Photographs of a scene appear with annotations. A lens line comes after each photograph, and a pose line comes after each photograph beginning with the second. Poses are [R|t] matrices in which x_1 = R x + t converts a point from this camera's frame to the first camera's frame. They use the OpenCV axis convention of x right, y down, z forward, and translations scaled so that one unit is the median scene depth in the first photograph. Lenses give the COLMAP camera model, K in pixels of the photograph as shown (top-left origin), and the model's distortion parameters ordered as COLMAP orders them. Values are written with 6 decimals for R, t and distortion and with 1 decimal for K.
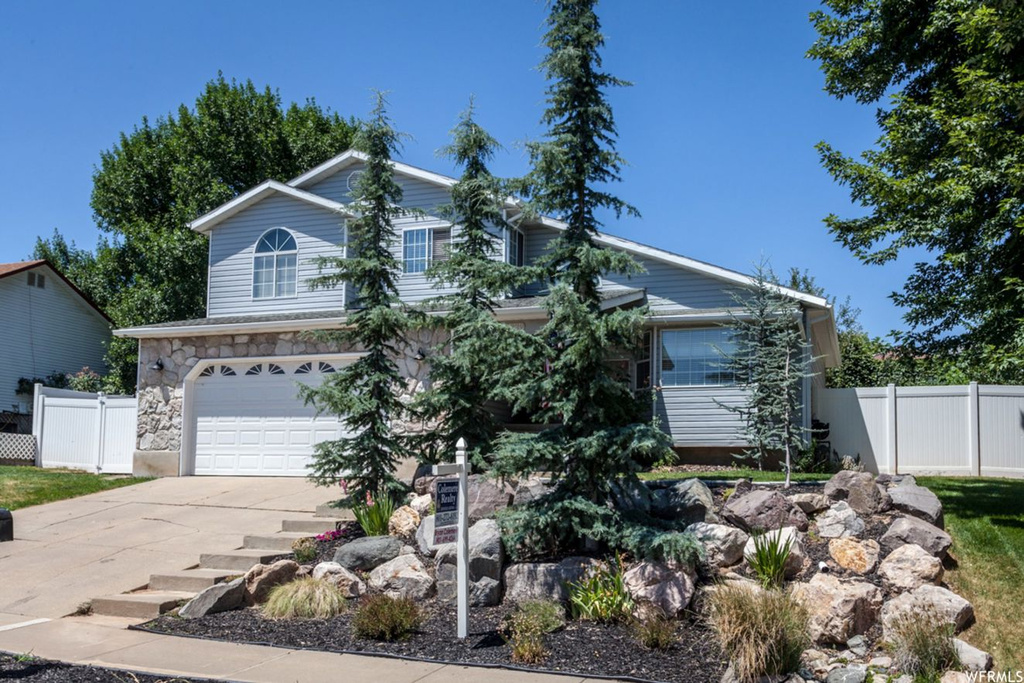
lens RADIAL K [[881.8, 0, 512.0], [0, 881.8, 341.5], [0, 0, 1]] dist [0.005728, 0.007820]
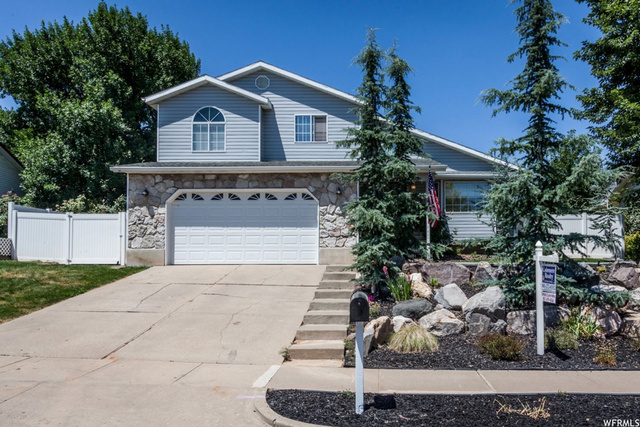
lens RADIAL K [[475.8, 0, 320.0], [0, 475.8, 213.5], [0, 0, 1]] dist [0.005940, 0.000205]
pose [[0.941050, 0.017014, 0.337838, -0.393044], [-0.035396, 0.998204, 0.048326, 0.013808], [-0.336409, -0.057435, 0.939963, 0.139965]]
